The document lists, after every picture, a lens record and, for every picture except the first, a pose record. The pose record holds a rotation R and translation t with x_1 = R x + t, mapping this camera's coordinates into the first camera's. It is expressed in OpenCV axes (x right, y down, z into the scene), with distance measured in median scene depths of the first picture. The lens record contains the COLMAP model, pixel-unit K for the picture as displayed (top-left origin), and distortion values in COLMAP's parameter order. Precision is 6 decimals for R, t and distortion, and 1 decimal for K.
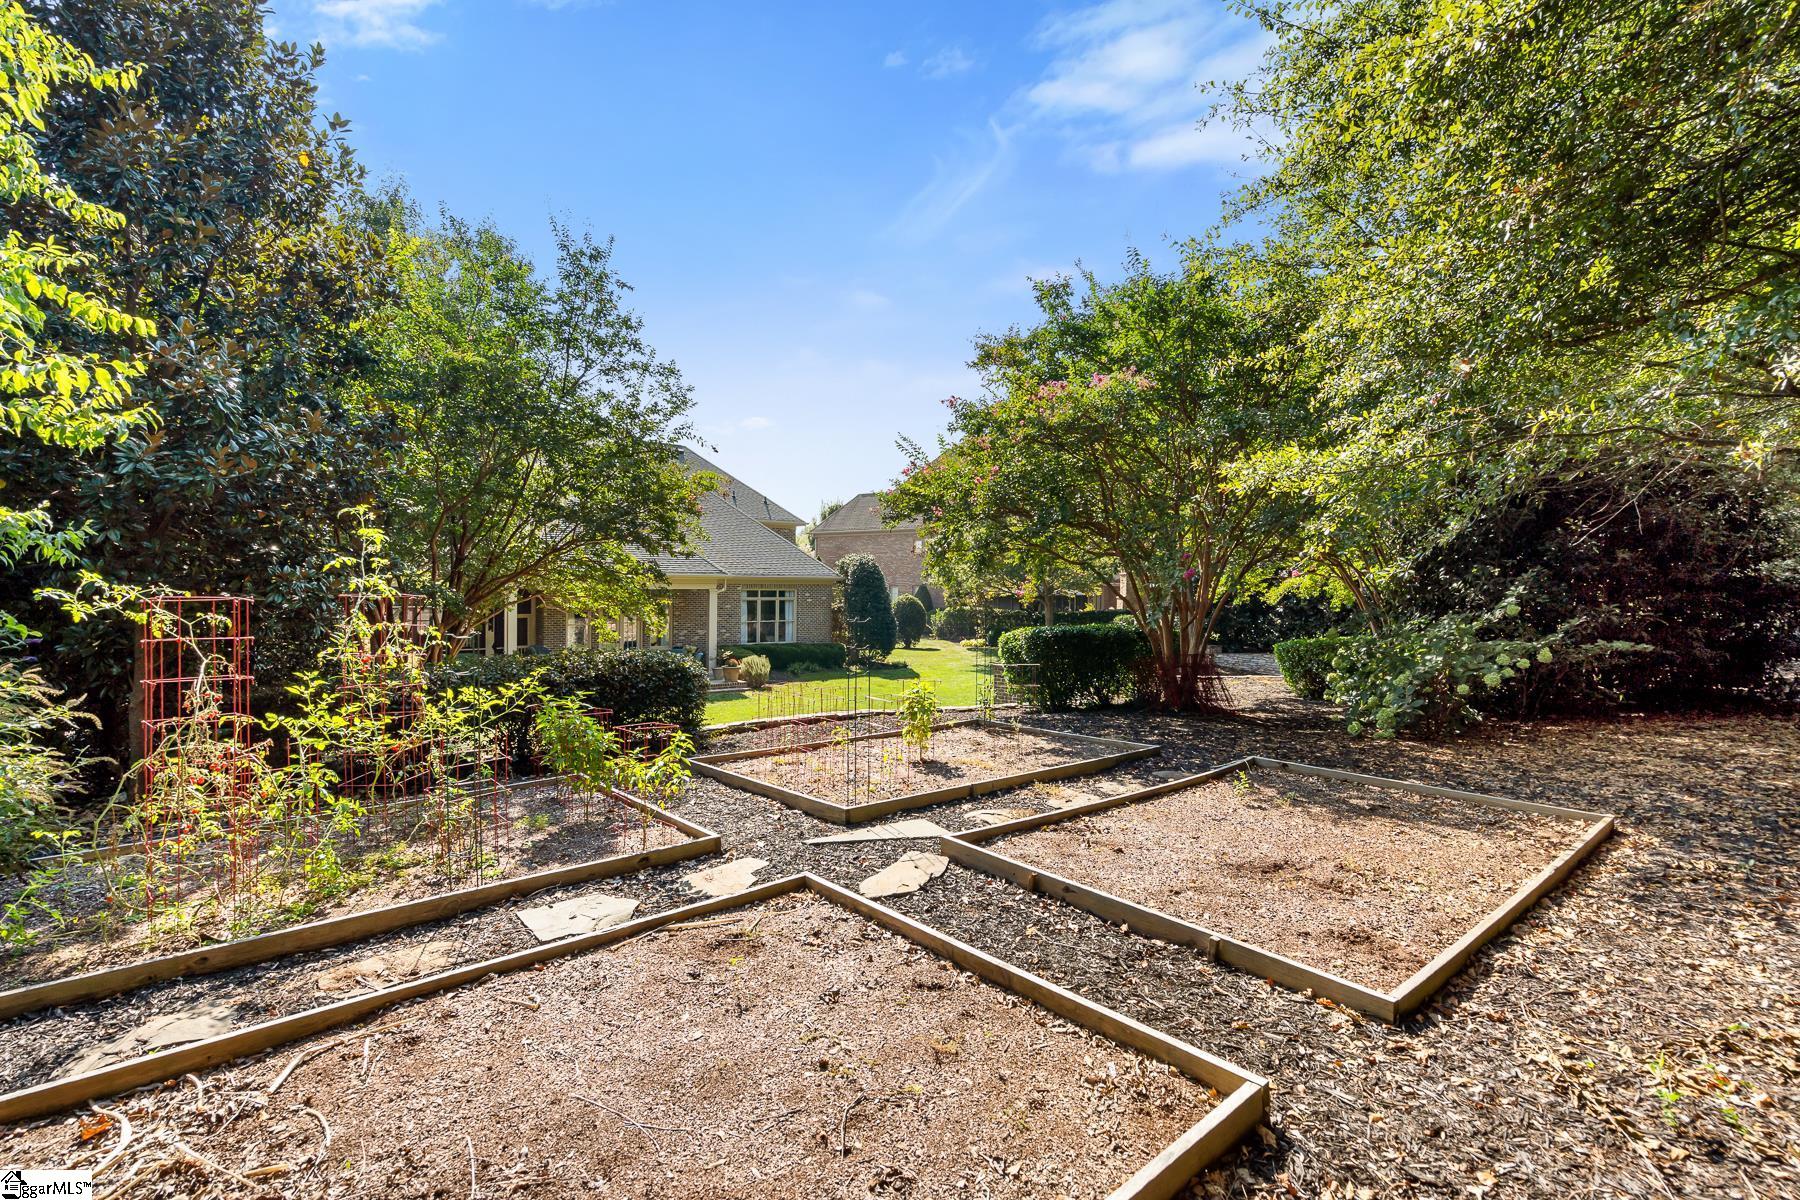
lens RADIAL K [[807.6, 0, 902.3], [0, 807.6, 598.9], [0, 0, 1]] dist [-0.015225, 0.000311]
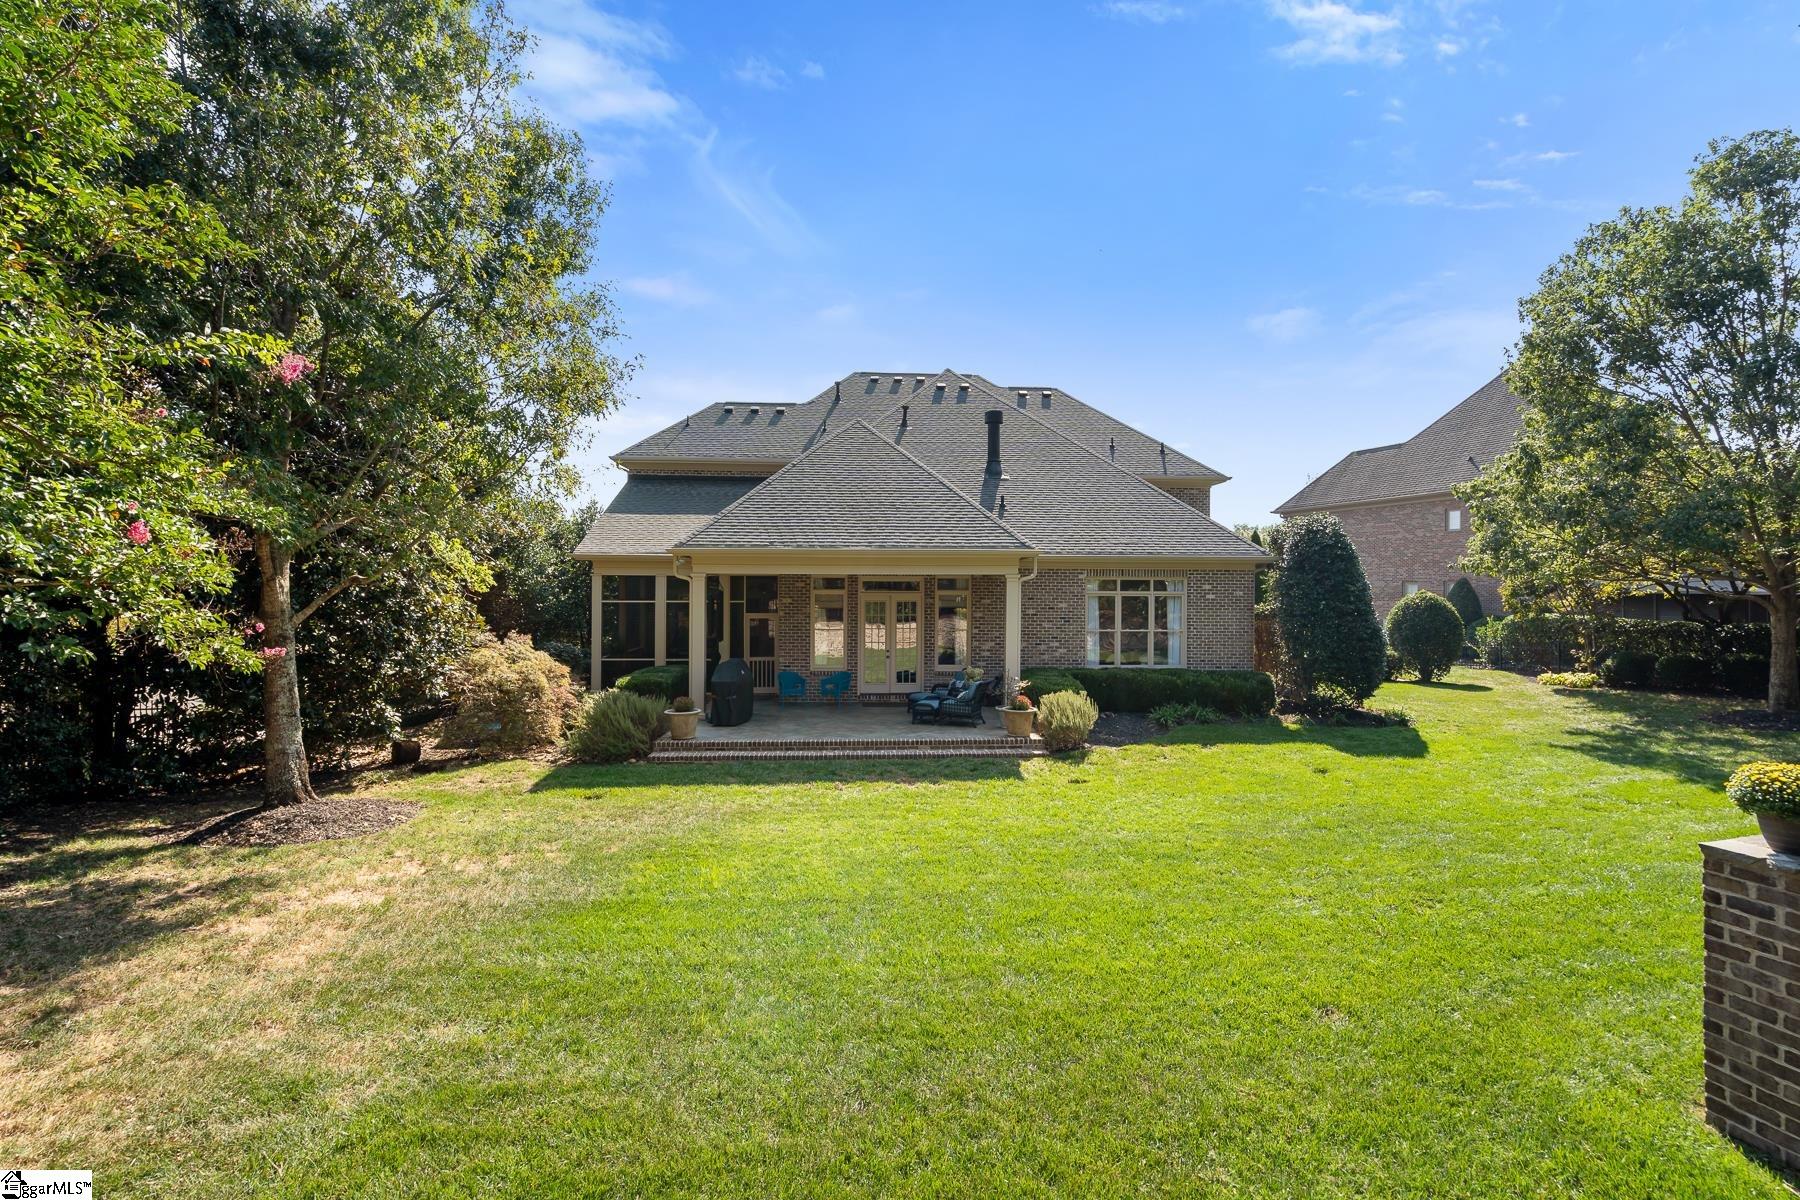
lens RADIAL K [[807.6, 0, 889.2], [0, 807.6, 589.4], [0, 0, 1]] dist [-0.015225, 0.000311]
pose [[0.818817, -0.007608, -0.574004, 0.029572], [-0.005457, 0.999764, -0.021037, 0.009899], [0.574029, 0.020358, 0.818582, 0.380746]]
